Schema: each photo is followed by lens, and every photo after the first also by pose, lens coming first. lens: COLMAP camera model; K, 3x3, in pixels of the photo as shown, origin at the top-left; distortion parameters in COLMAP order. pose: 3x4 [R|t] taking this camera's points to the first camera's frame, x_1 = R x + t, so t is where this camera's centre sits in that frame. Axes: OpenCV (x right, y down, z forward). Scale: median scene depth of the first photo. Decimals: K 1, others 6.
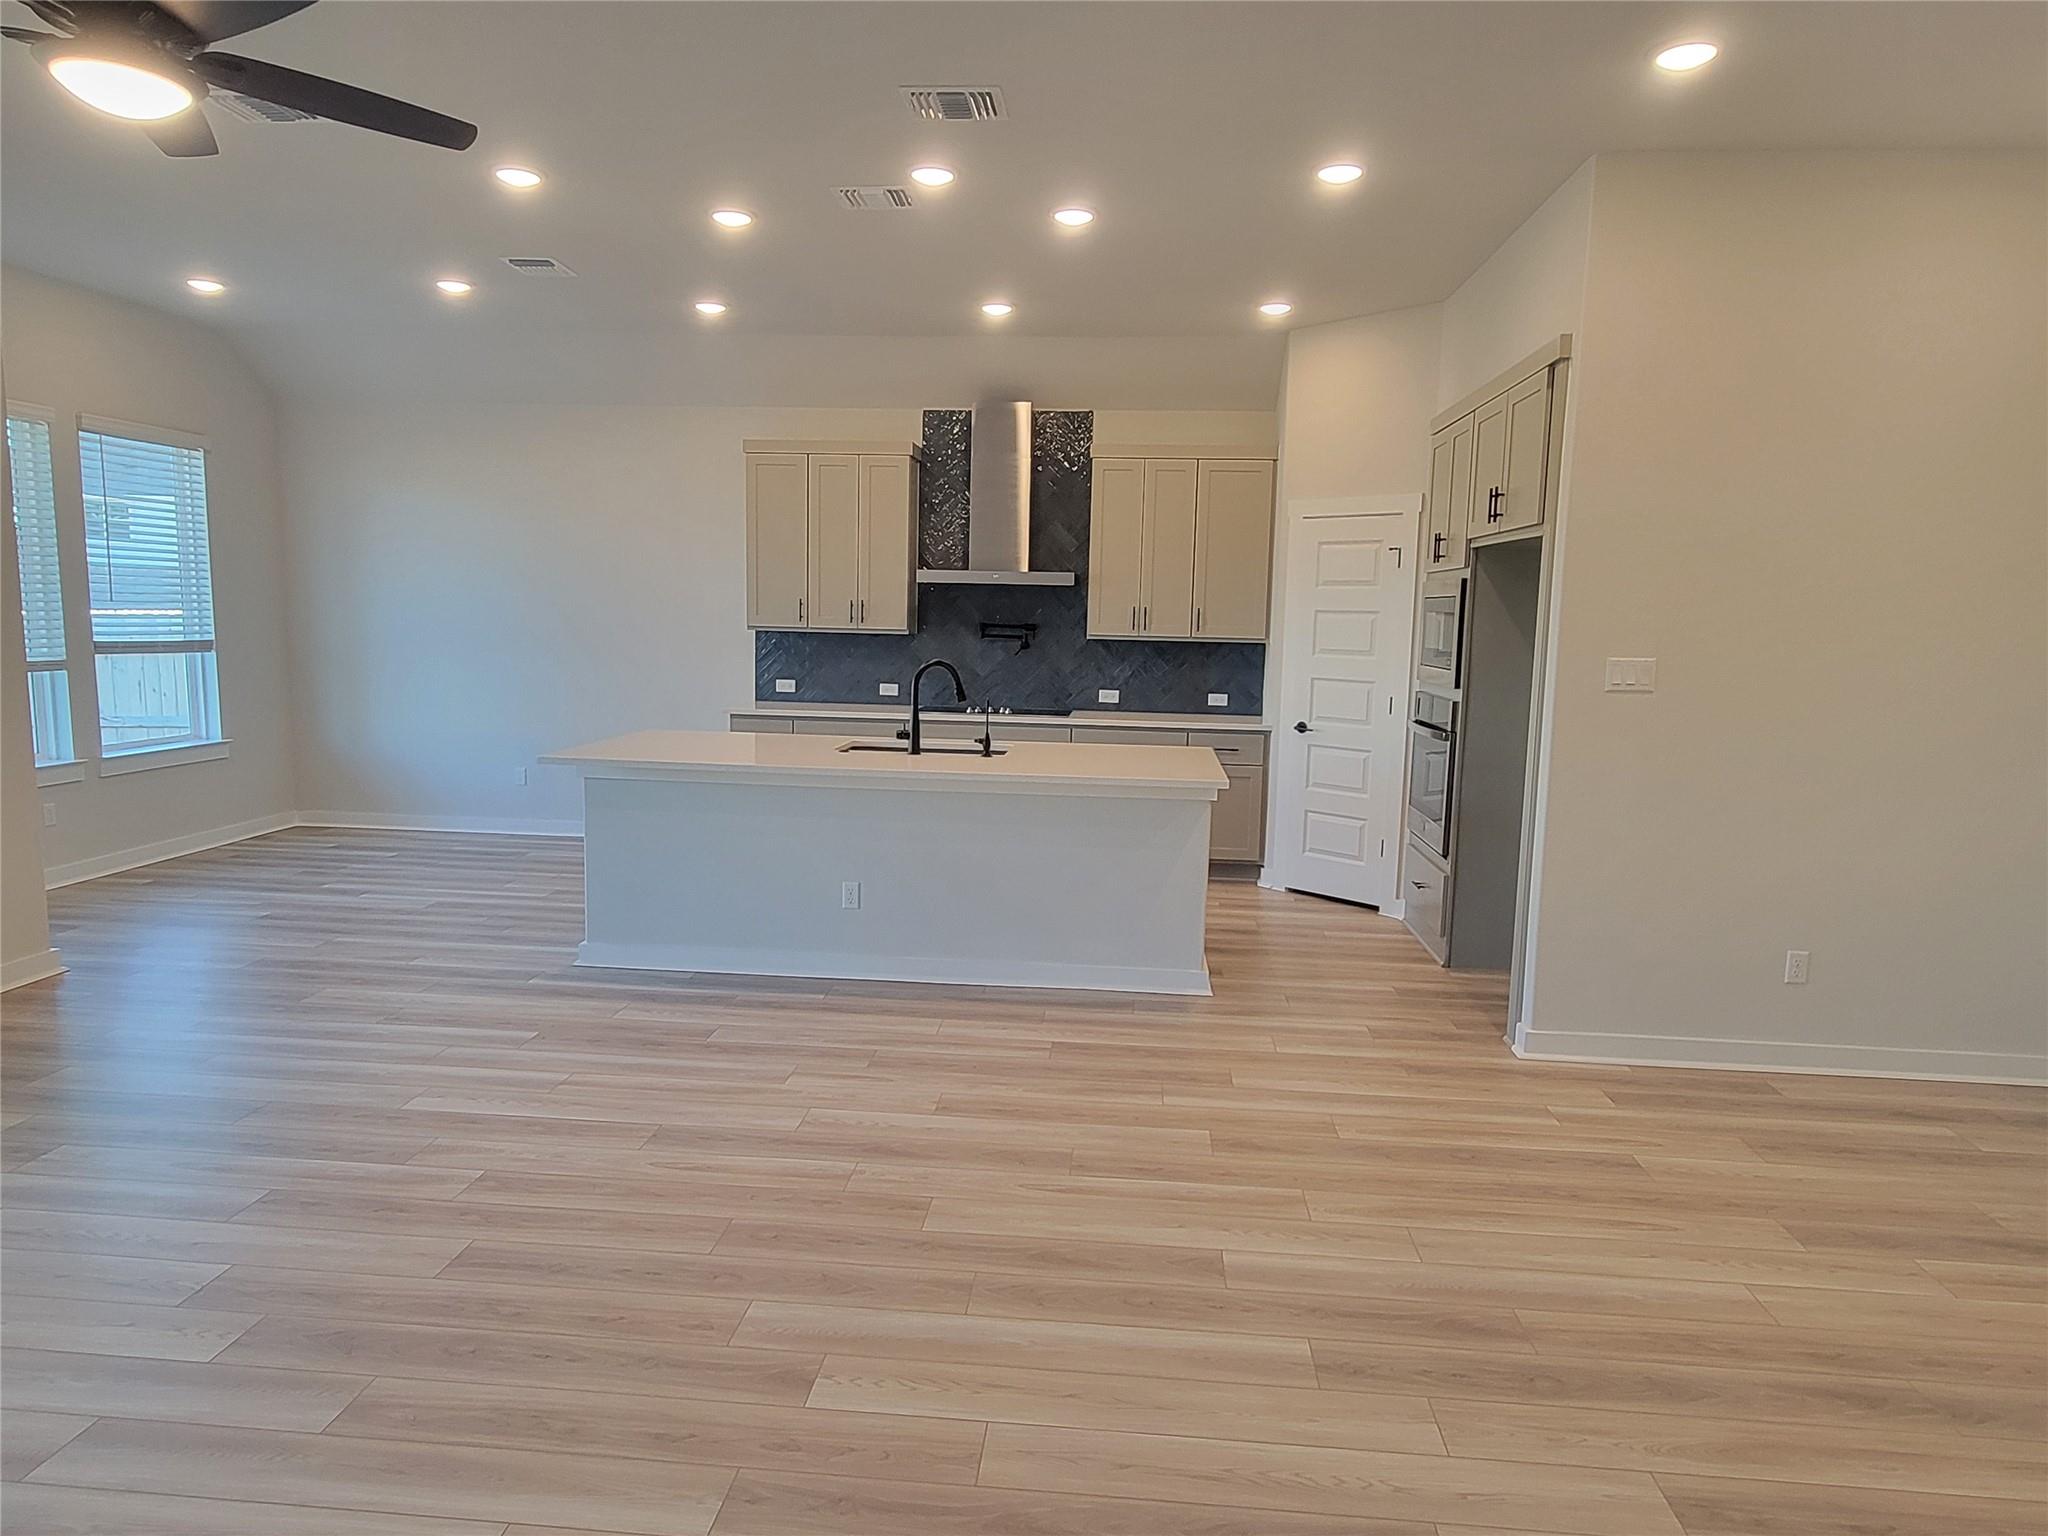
lens RADIAL K [[1268.5, 0, 1030.2], [0, 1268.5, 778.4], [0, 0, 1]] dist [-0.000086, -0.000745]
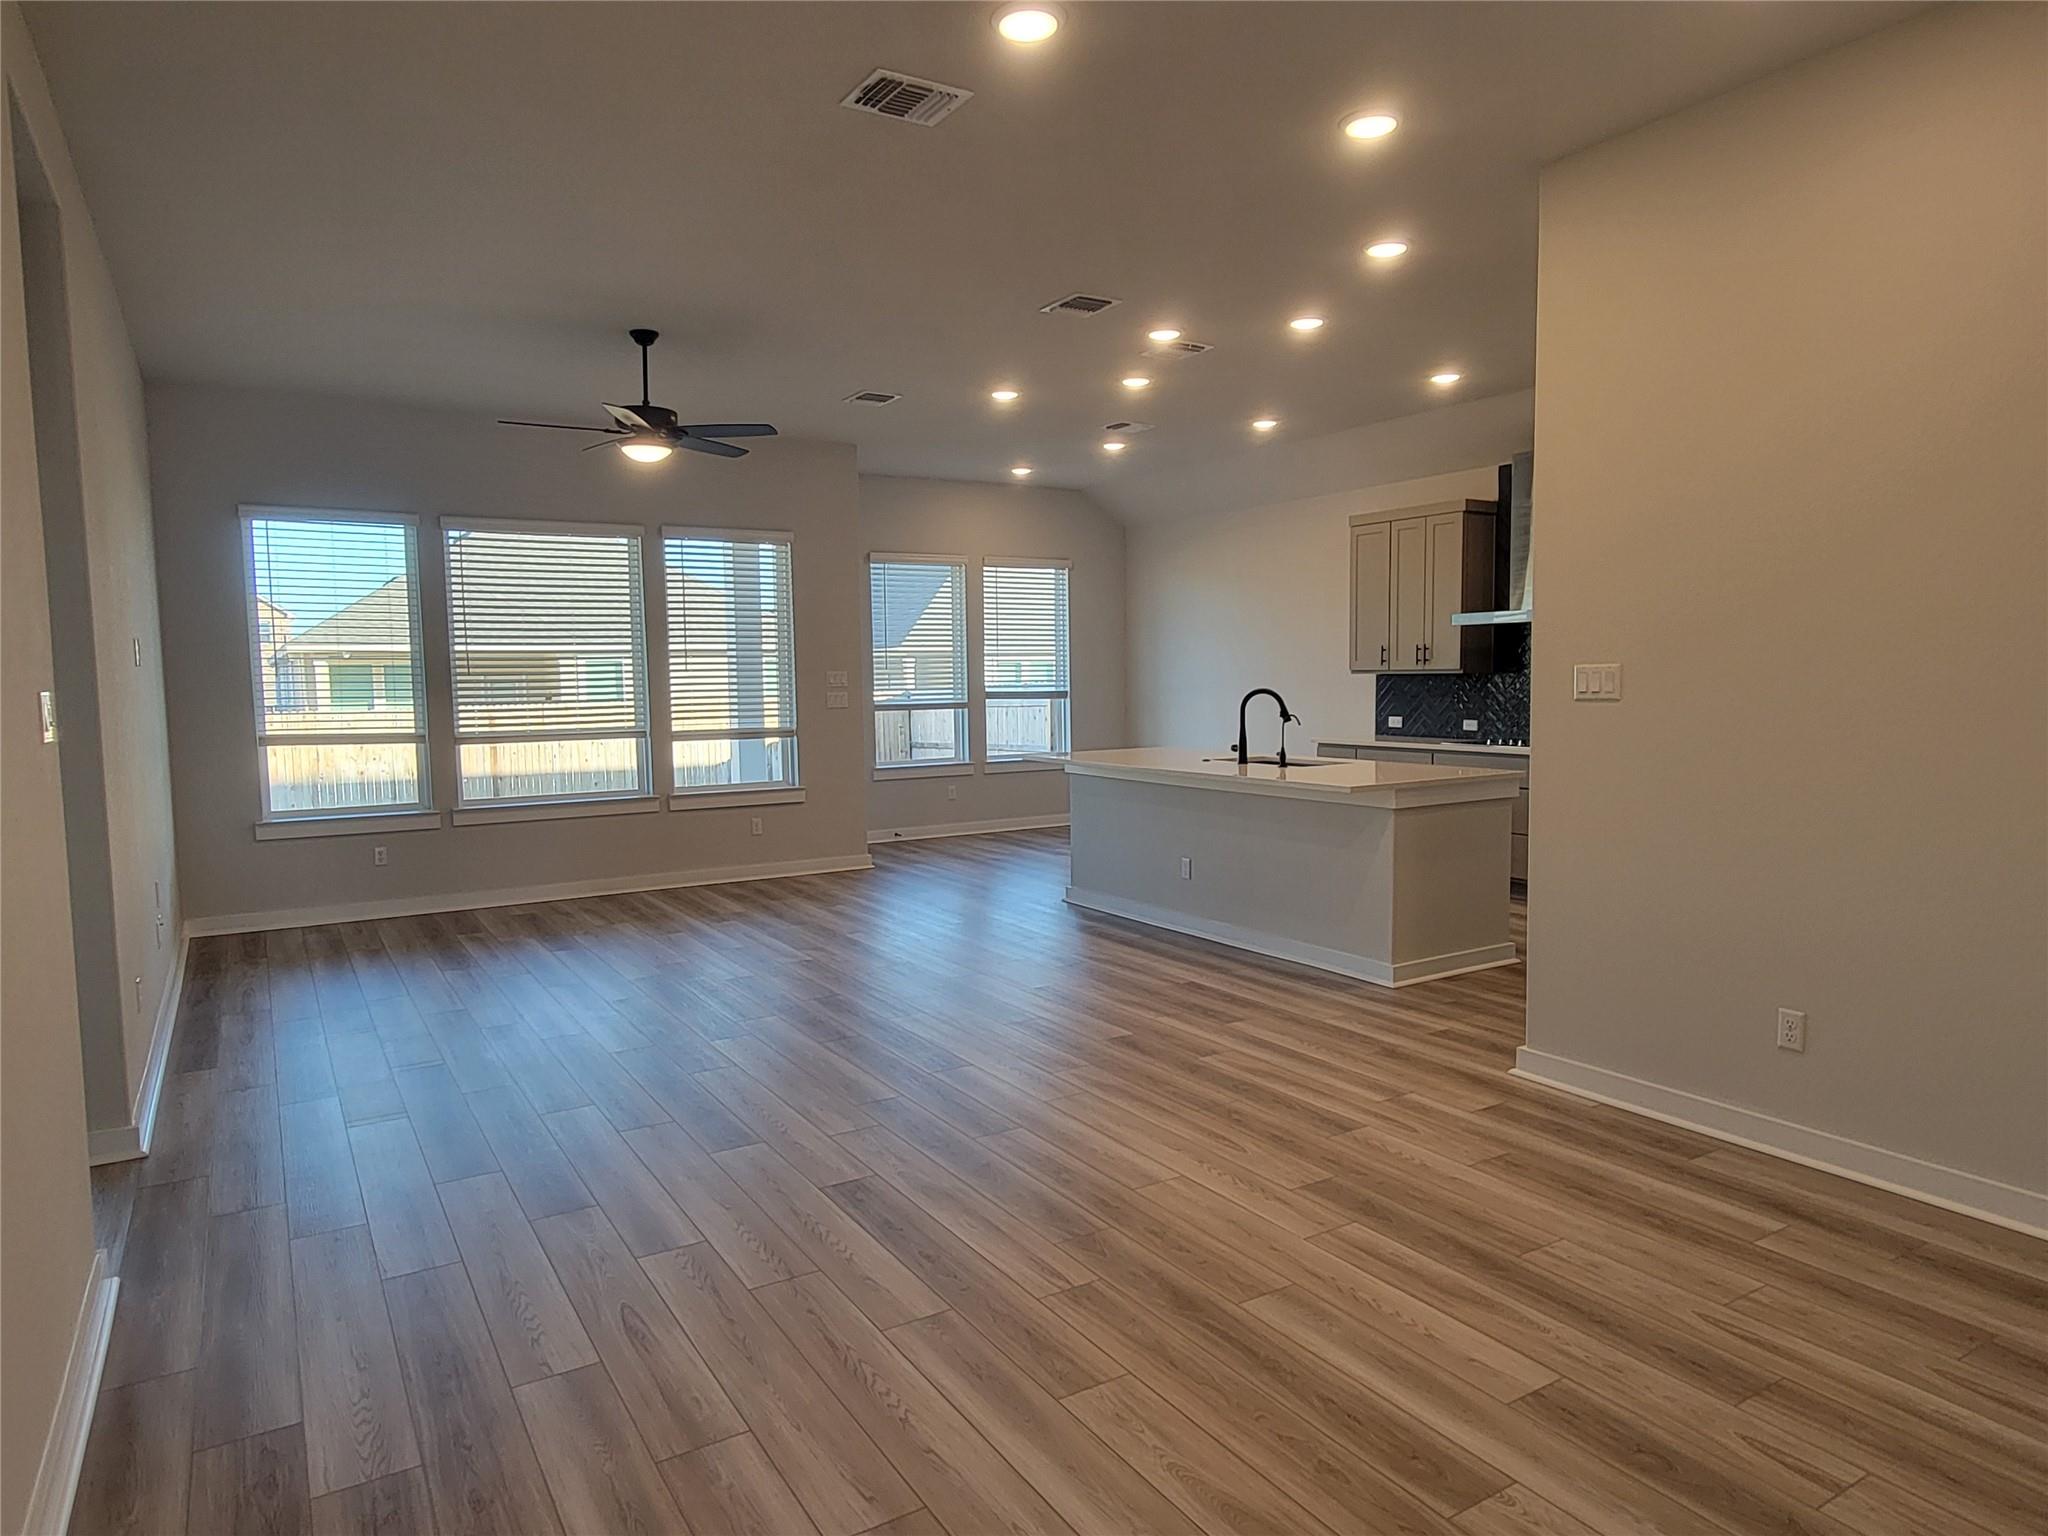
lens RADIAL K [[1268.5, 0, 1028.3], [0, 1268.5, 774.4], [0, 0, 1]] dist [-0.000086, -0.000745]
pose [[0.594724, 0.033720, -0.803223, 0.737649], [-0.079194, 0.996718, -0.016794, 0.027498], [0.800020, 0.073599, 0.595442, 0.074165]]
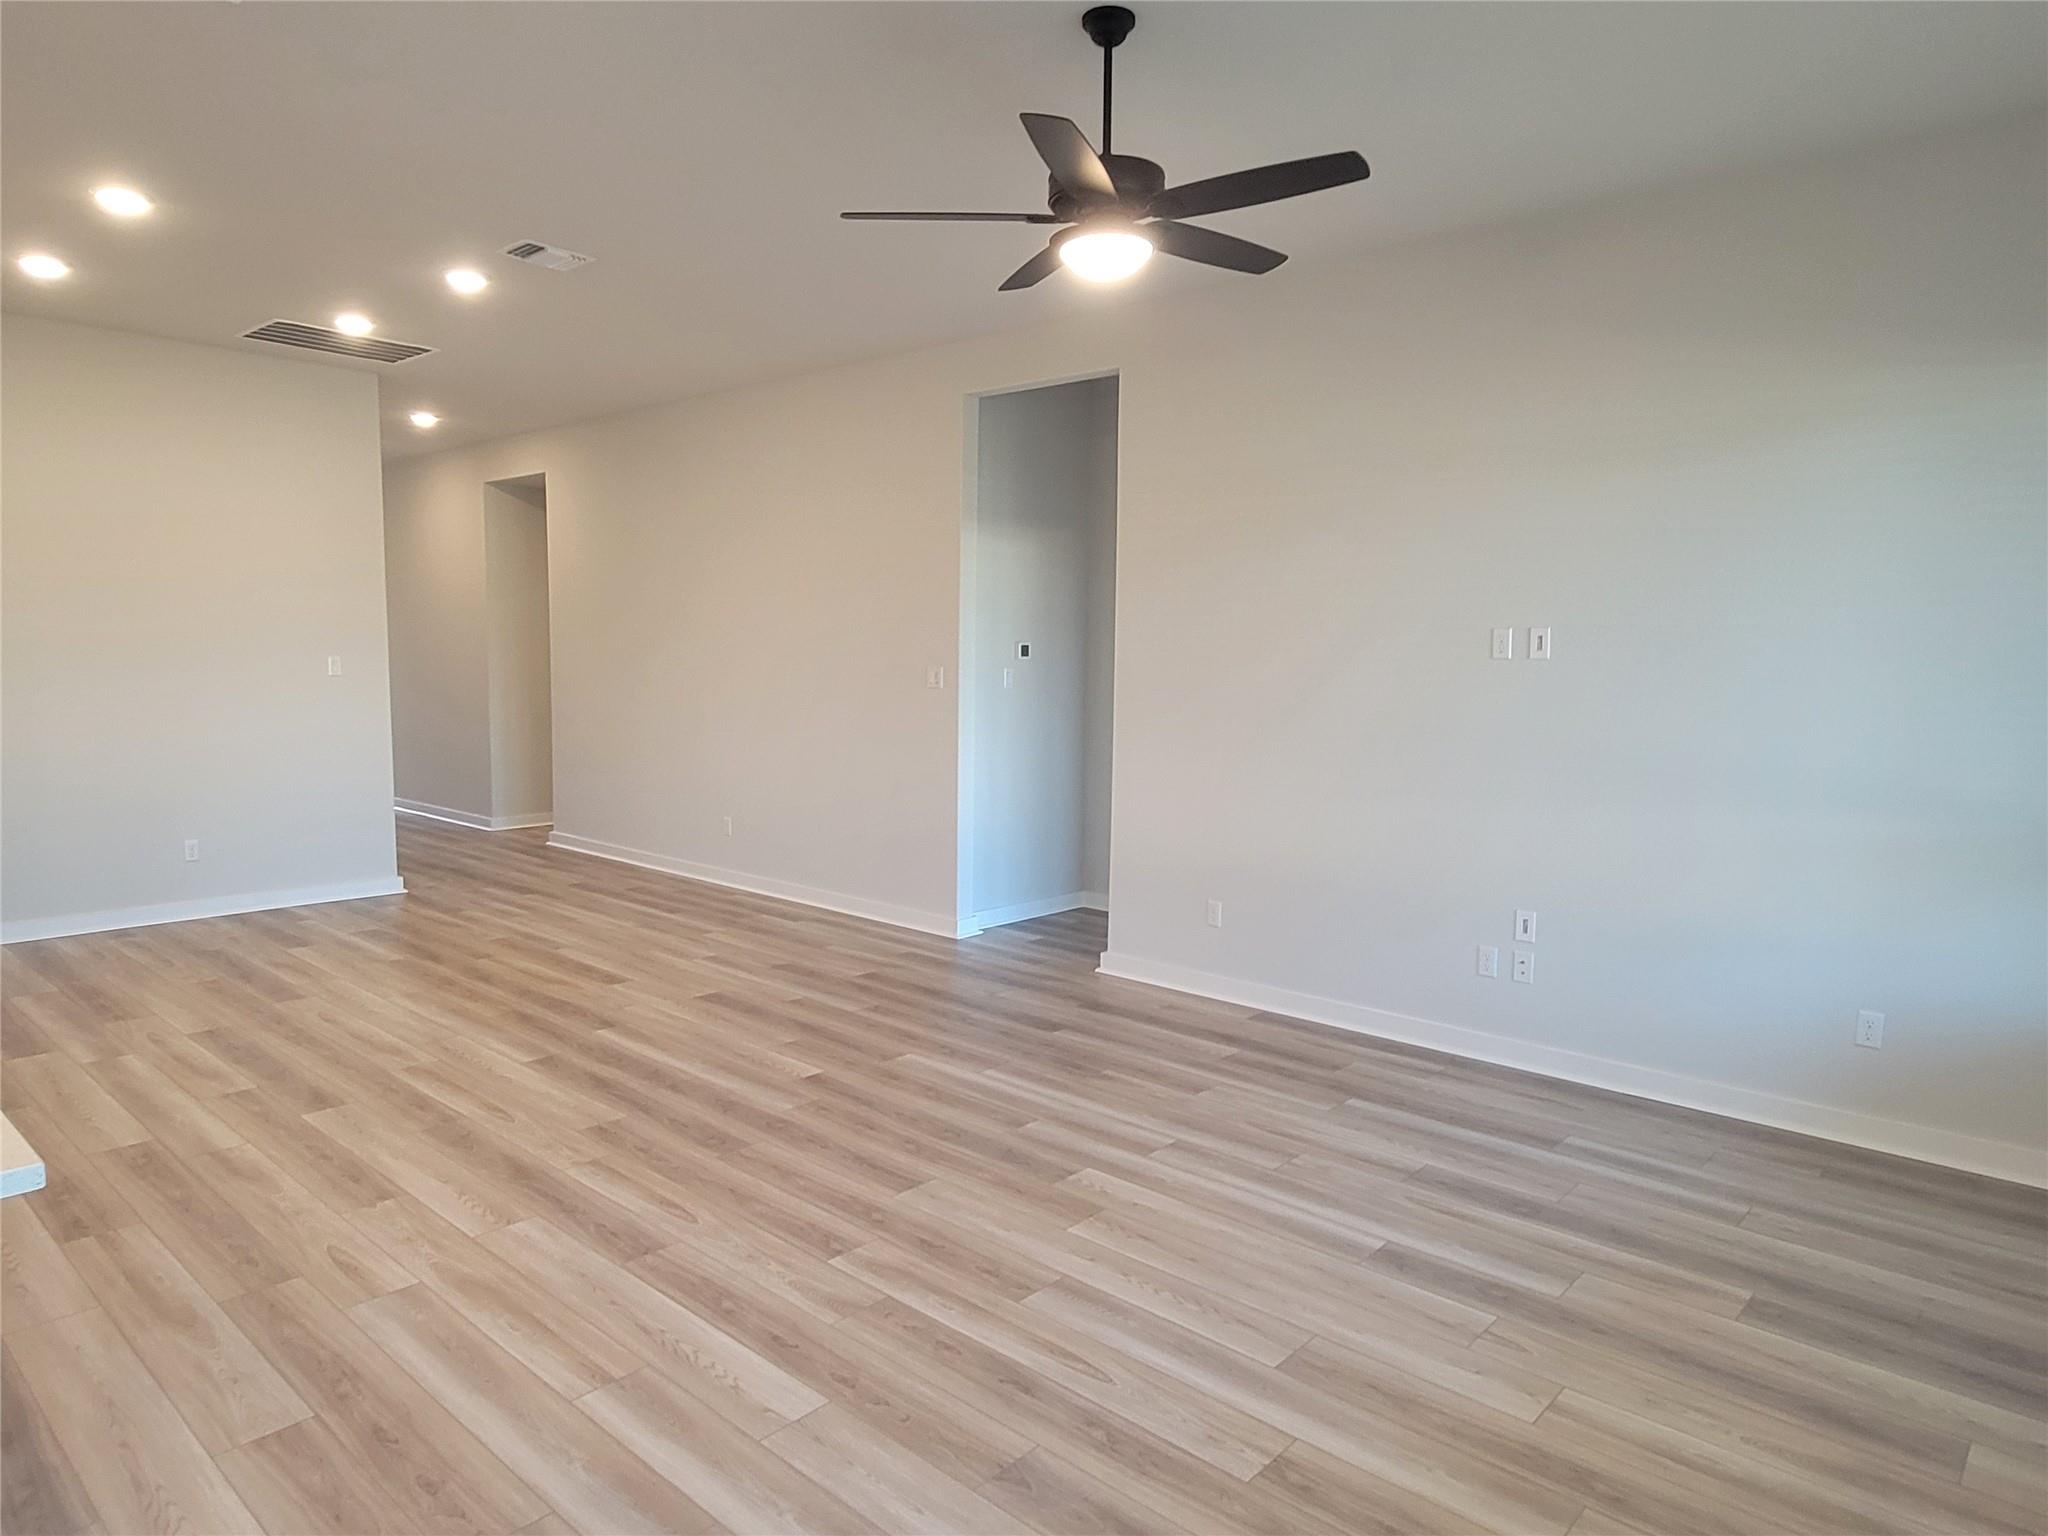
lens RADIAL K [[1268.5, 0, 1034.5], [0, 1268.5, 765.0], [0, 0, 1]] dist [-0.000086, -0.000745]
pose [[-0.798793, -0.089512, 0.594909, -0.631698], [0.047122, 0.976522, 0.210202, -0.134865], [-0.599757, 0.195941, -0.775821, 0.921114]]
